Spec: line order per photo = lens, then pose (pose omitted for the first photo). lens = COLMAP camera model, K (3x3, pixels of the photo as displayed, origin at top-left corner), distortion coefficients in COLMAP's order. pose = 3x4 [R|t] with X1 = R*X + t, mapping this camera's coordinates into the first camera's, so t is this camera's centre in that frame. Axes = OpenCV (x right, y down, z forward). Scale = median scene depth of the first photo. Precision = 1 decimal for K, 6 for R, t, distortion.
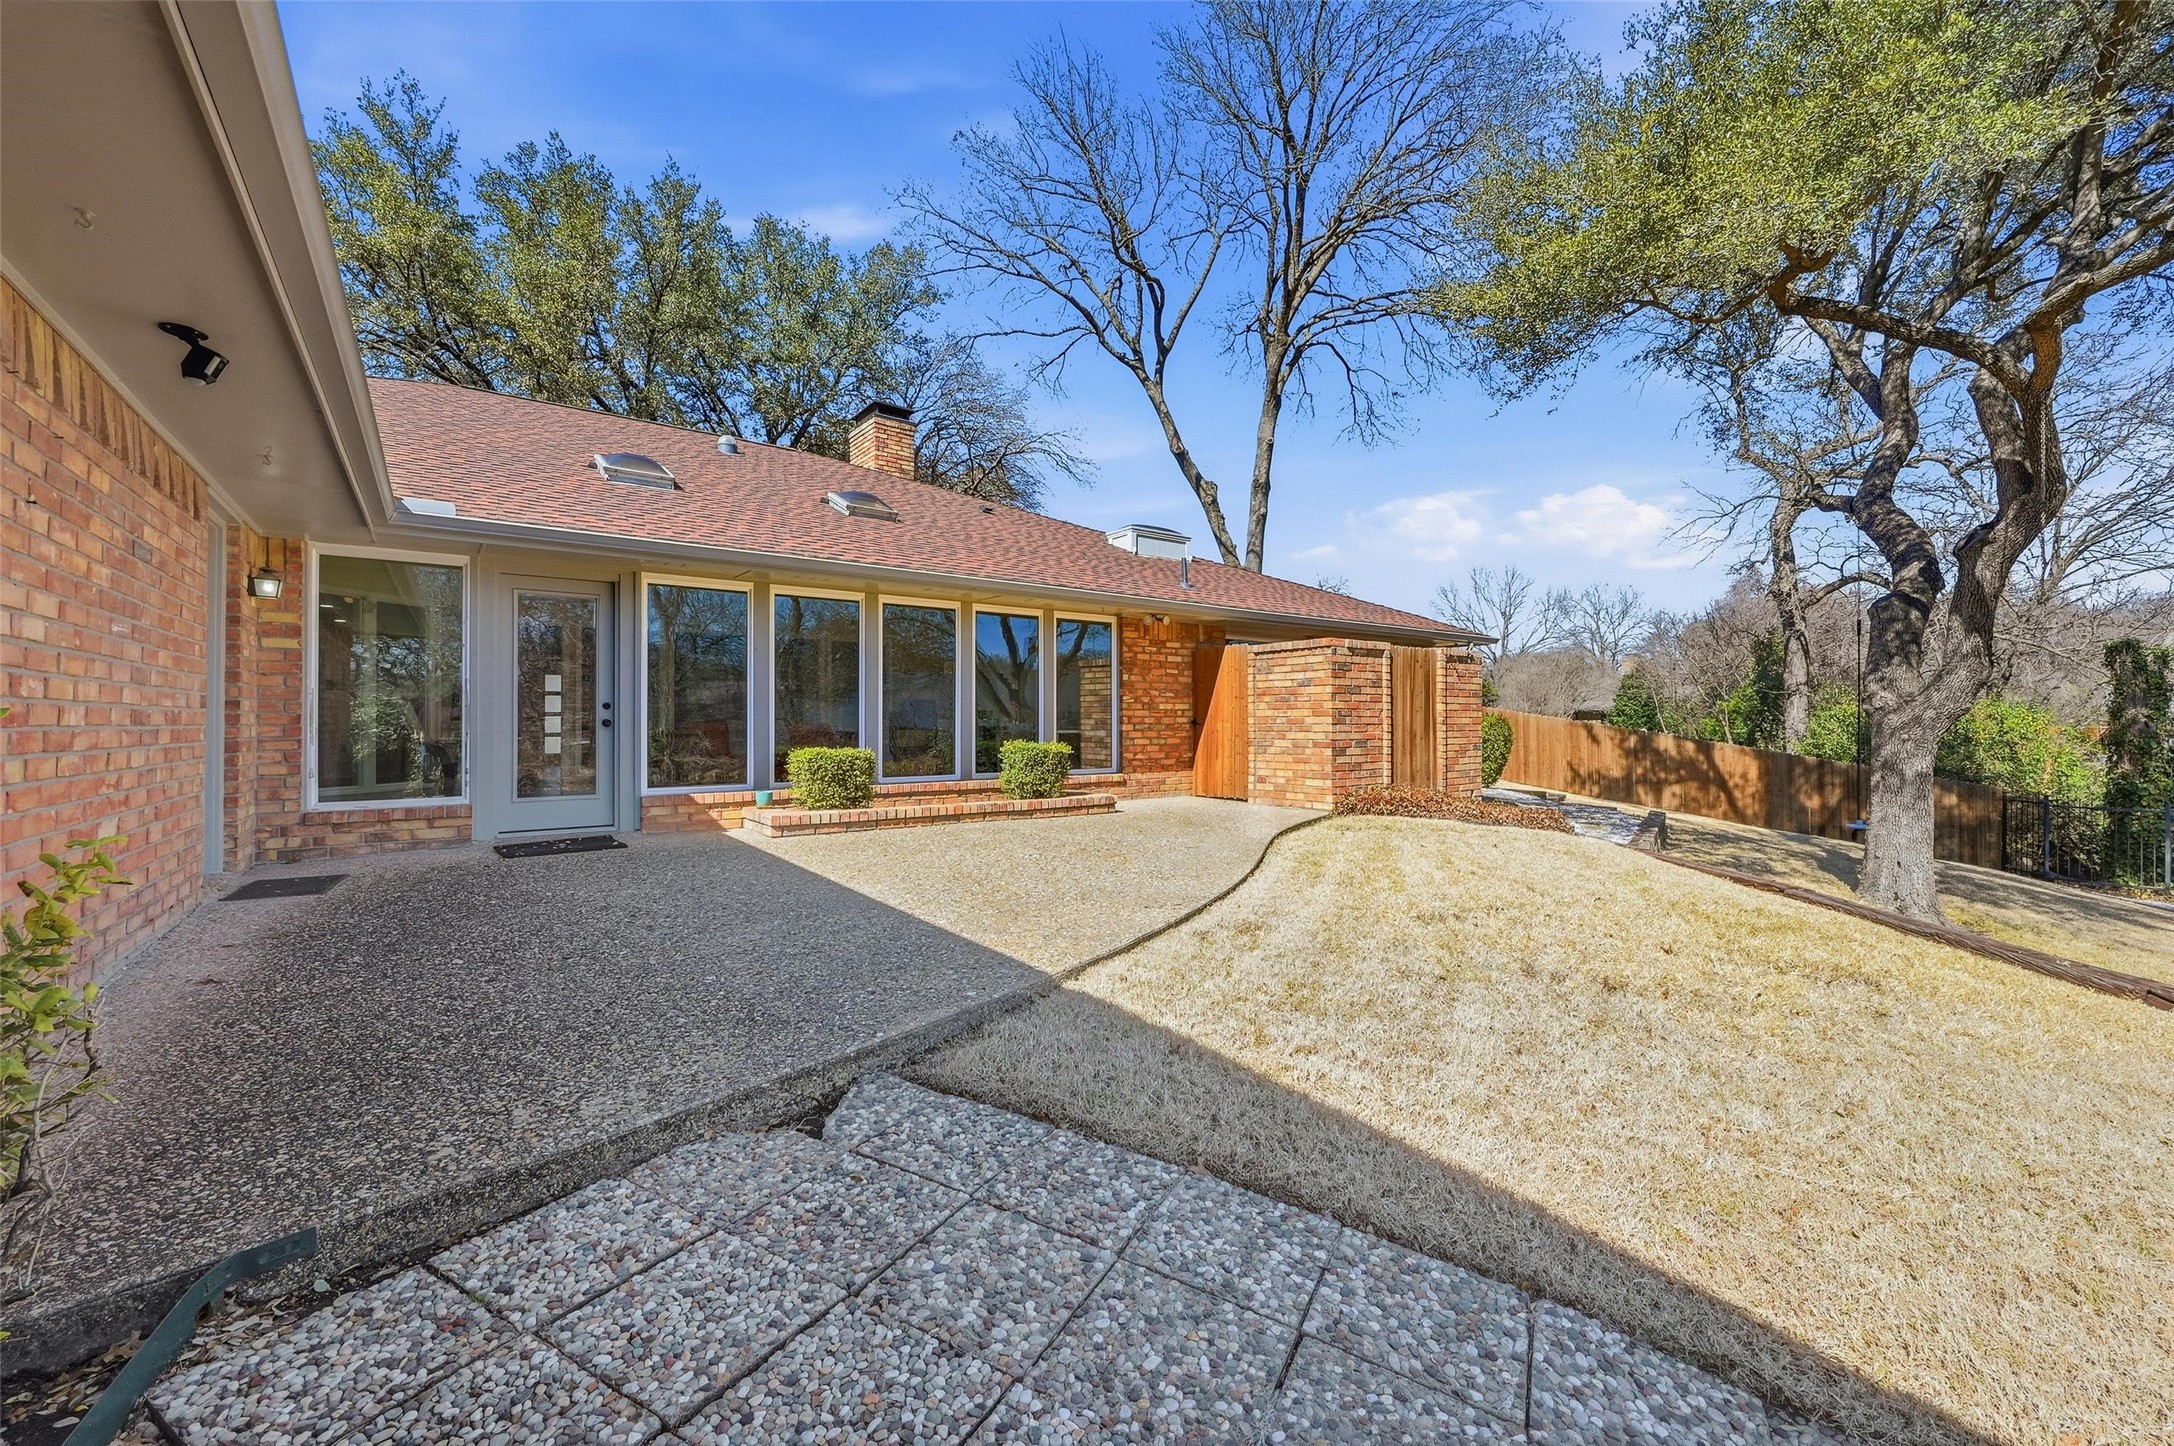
lens RADIAL K [[861.5, 0, 1102.0], [0, 861.5, 713.5], [0, 0, 1]] dist [0.000256, 0.000221]
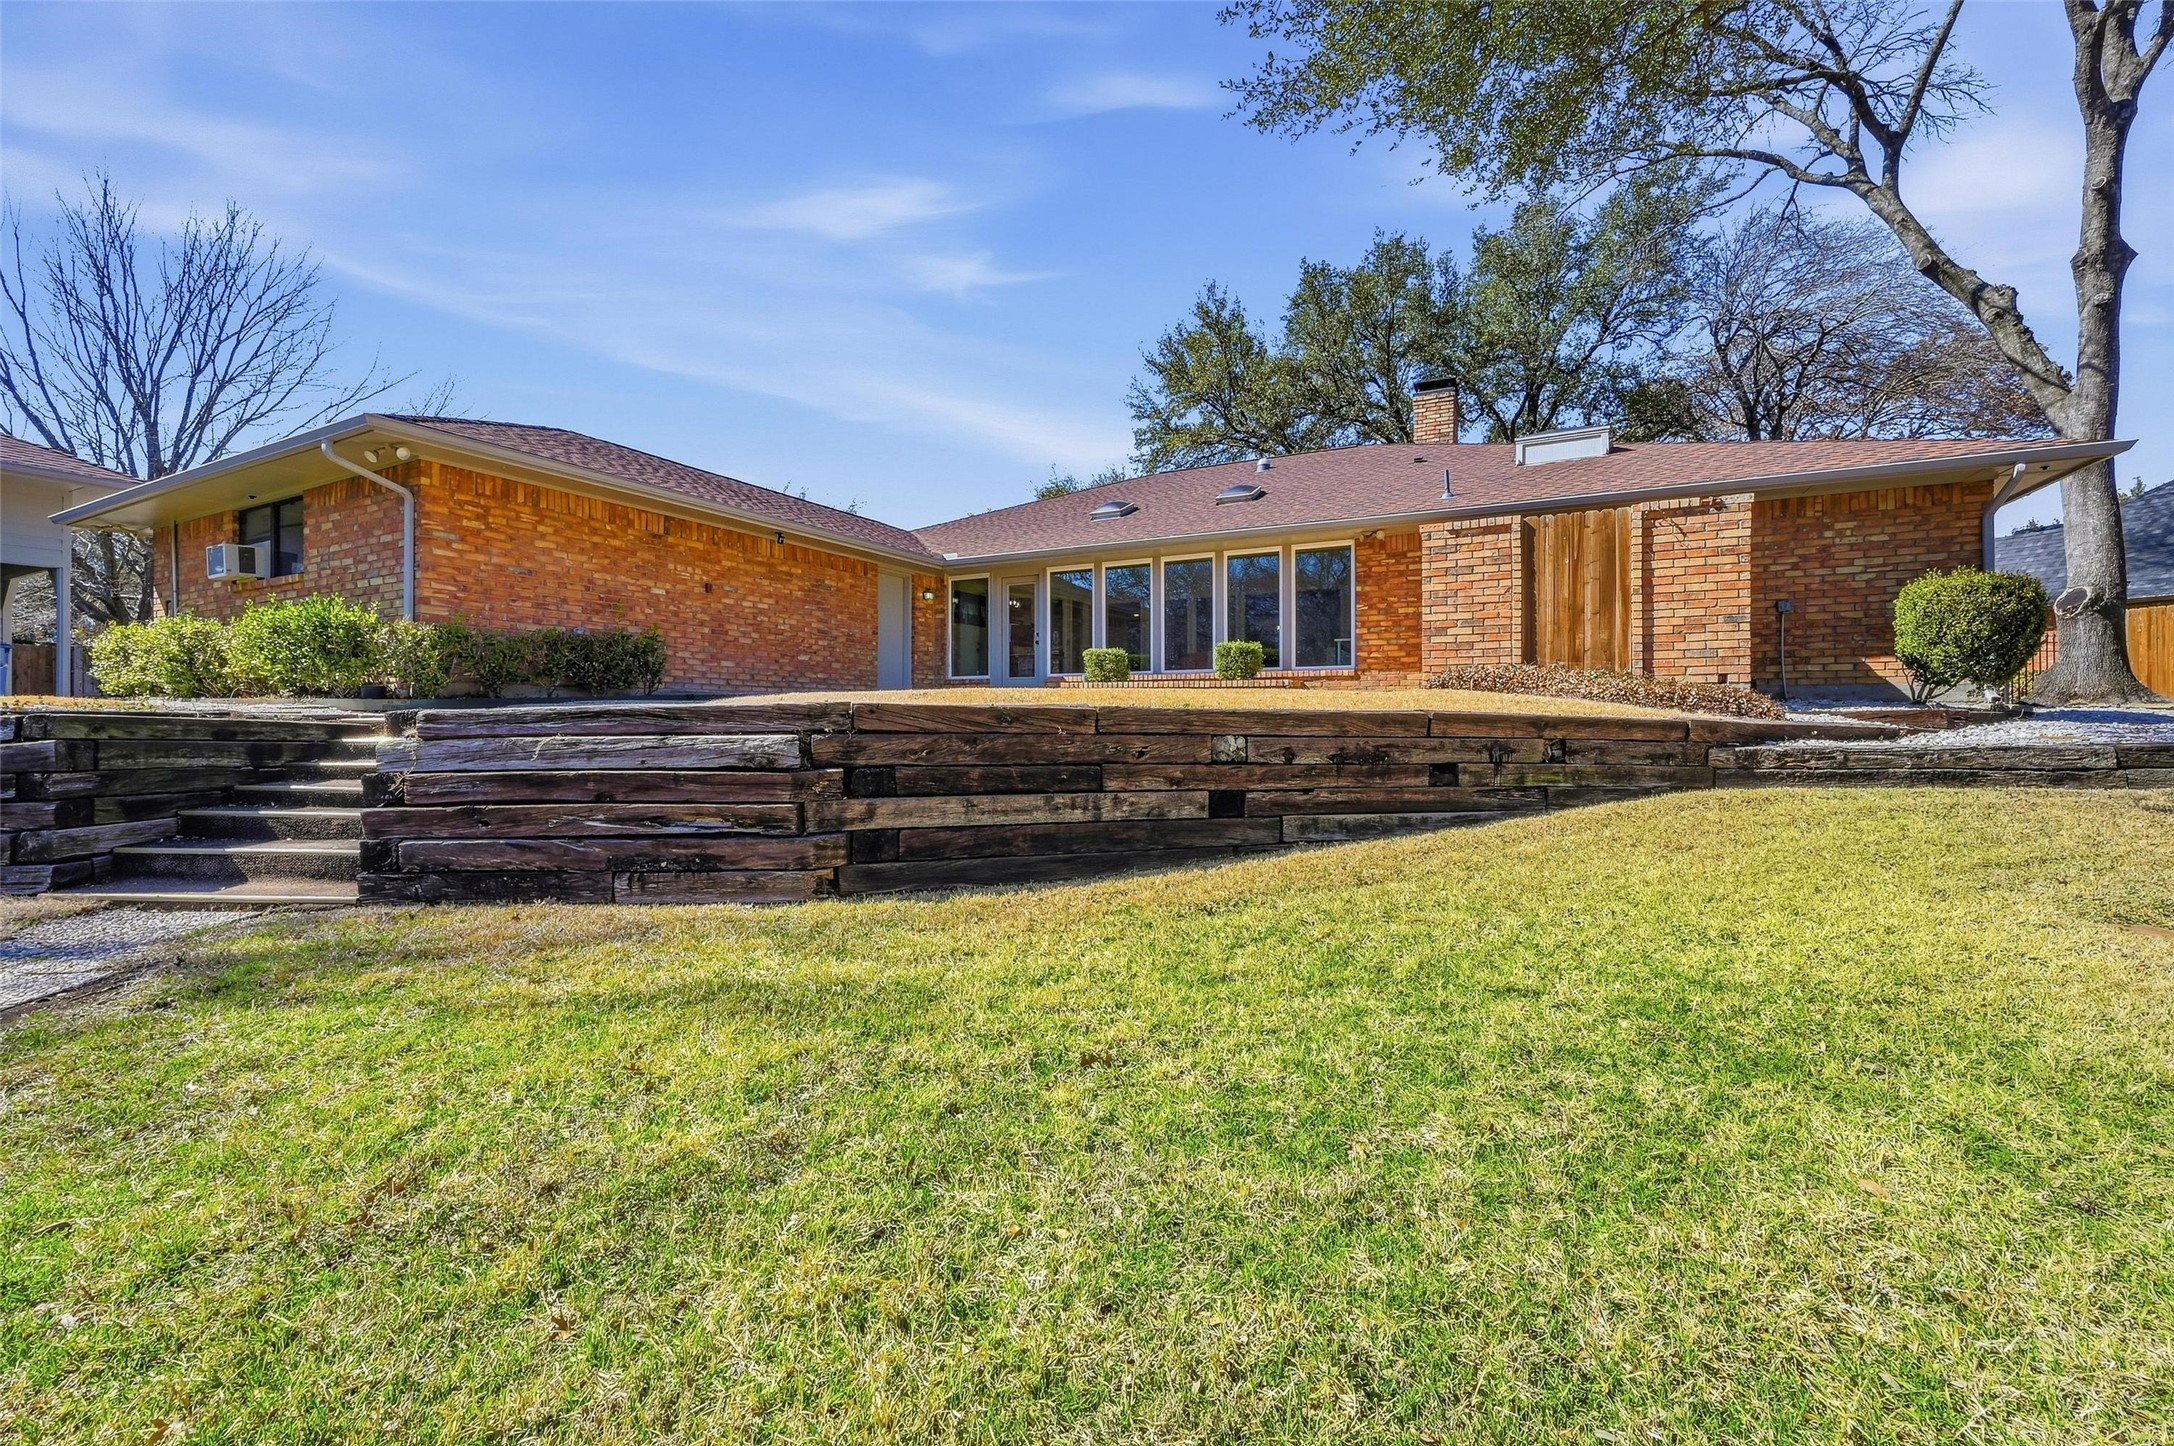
lens RADIAL K [[861.5, 0, 1102.0], [0, 861.5, 713.5], [0, 0, 1]] dist [0.000256, 0.000221]
pose [[0.436419, -0.002885, -0.899739, 0.966897], [0.010661, 0.999941, 0.001965, 0.127352], [0.899680, -0.010450, 0.436424, 0.161506]]
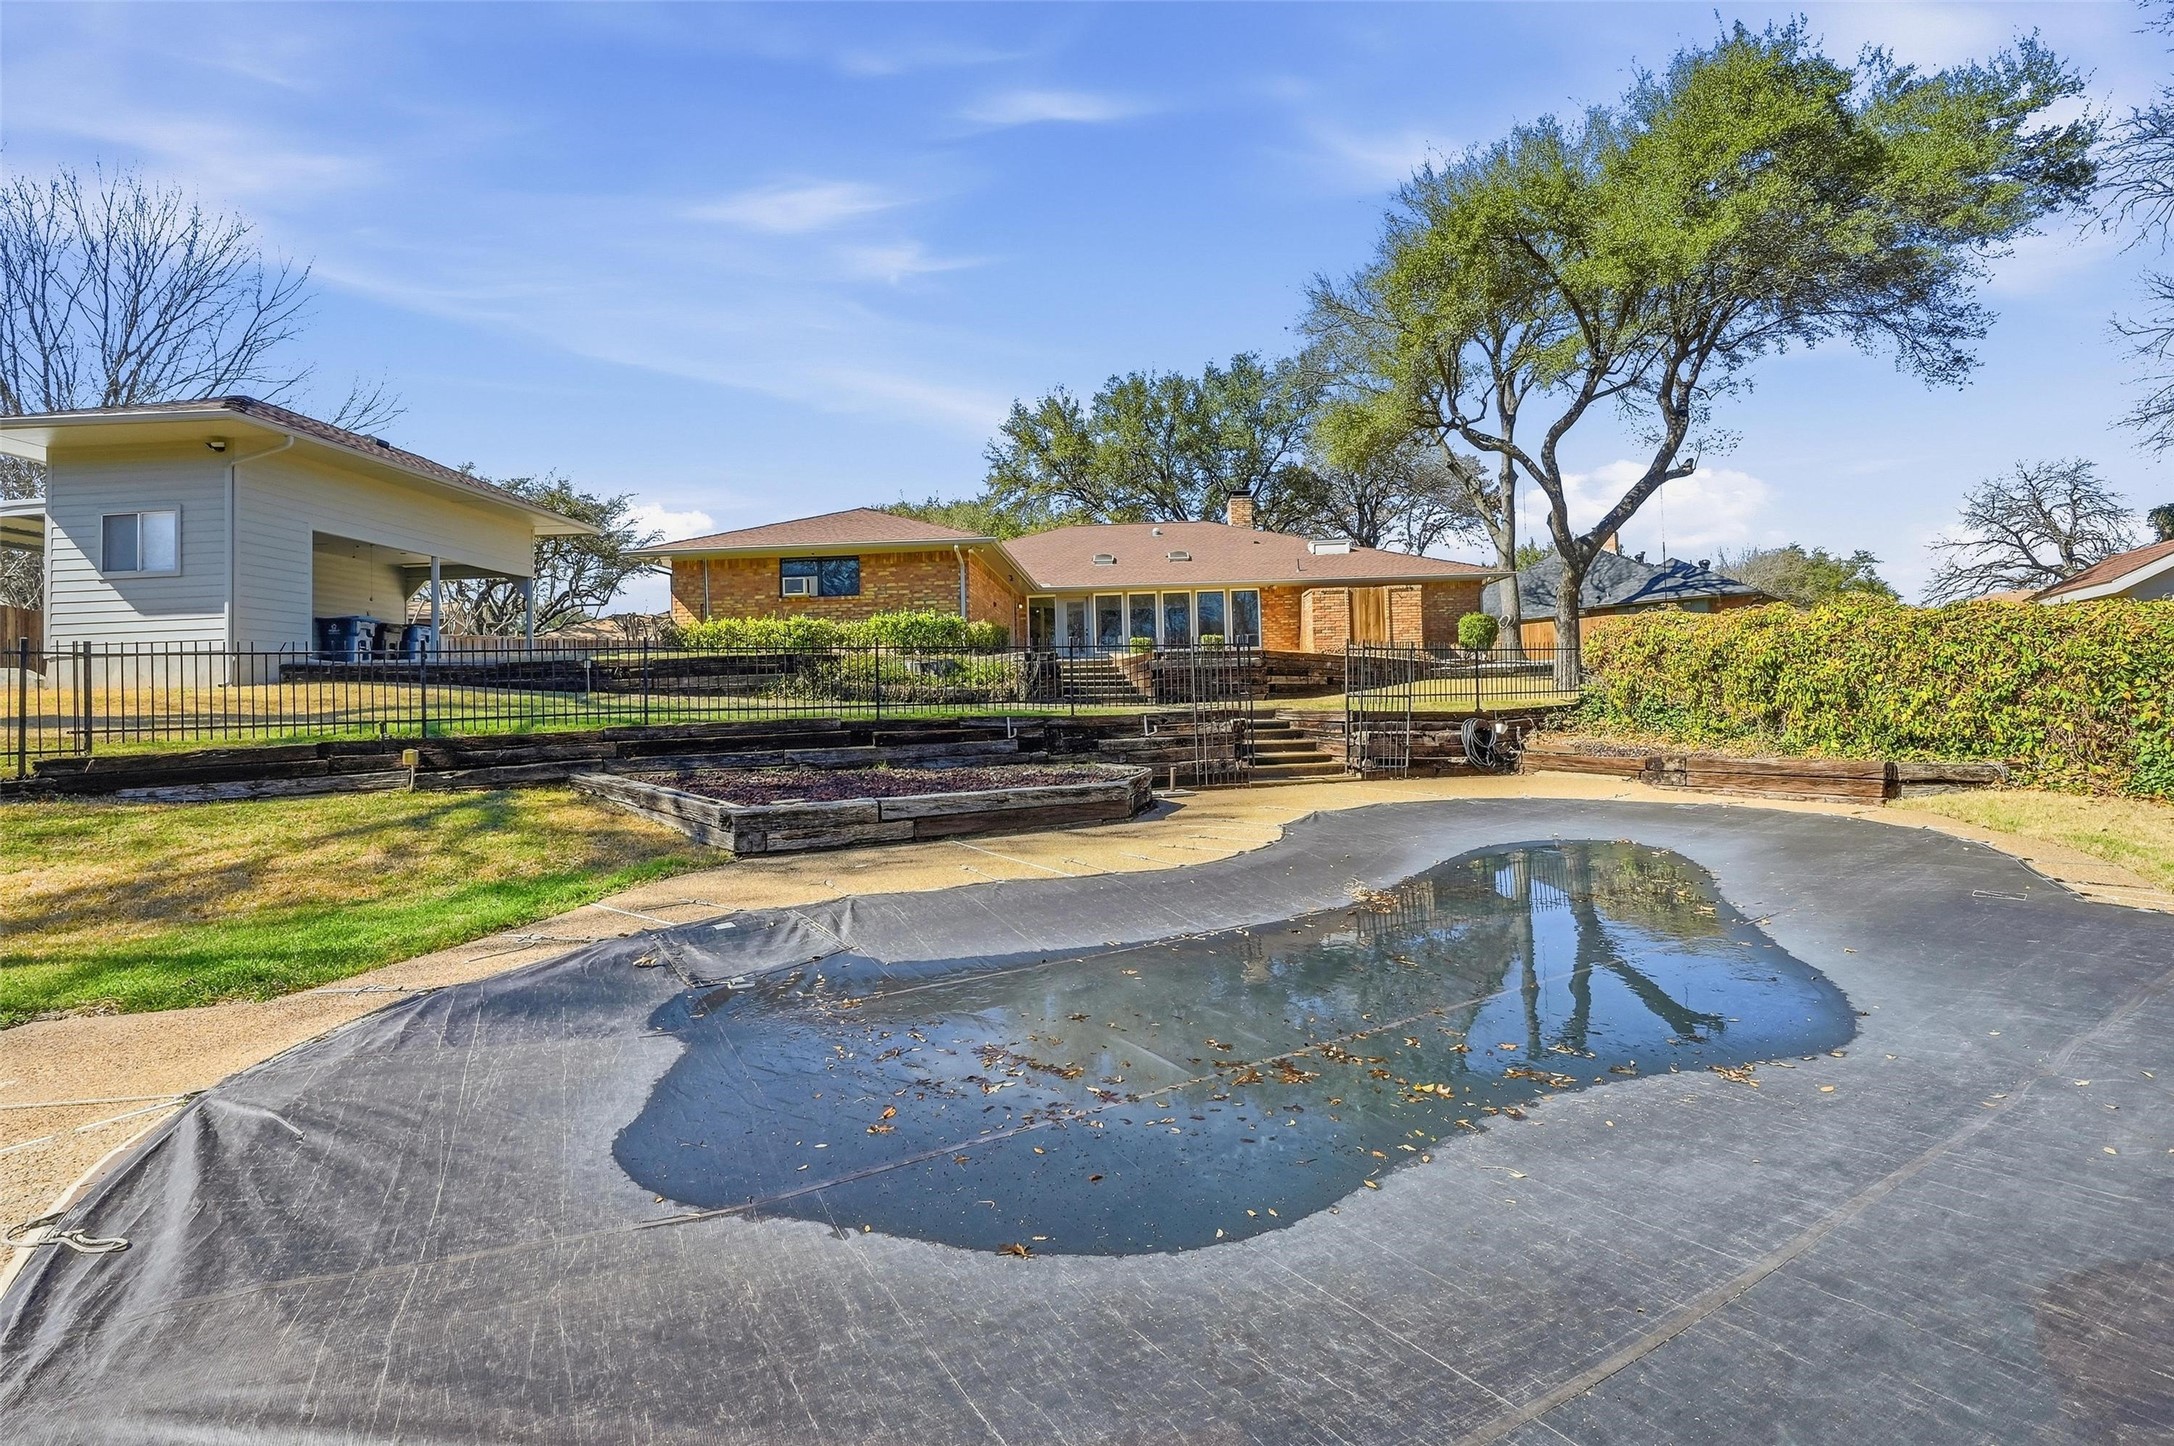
lens RADIAL K [[877.1, 0, 1128.0], [0, 877.1, 679.1], [0, 0, 1]] dist [0.000433, 0.000040]
pose [[0.777343, -0.036541, -0.628015, 1.375540], [0.030137, 0.999328, -0.020843, 0.208315], [0.628355, -0.002724, 0.777922, -1.308568]]
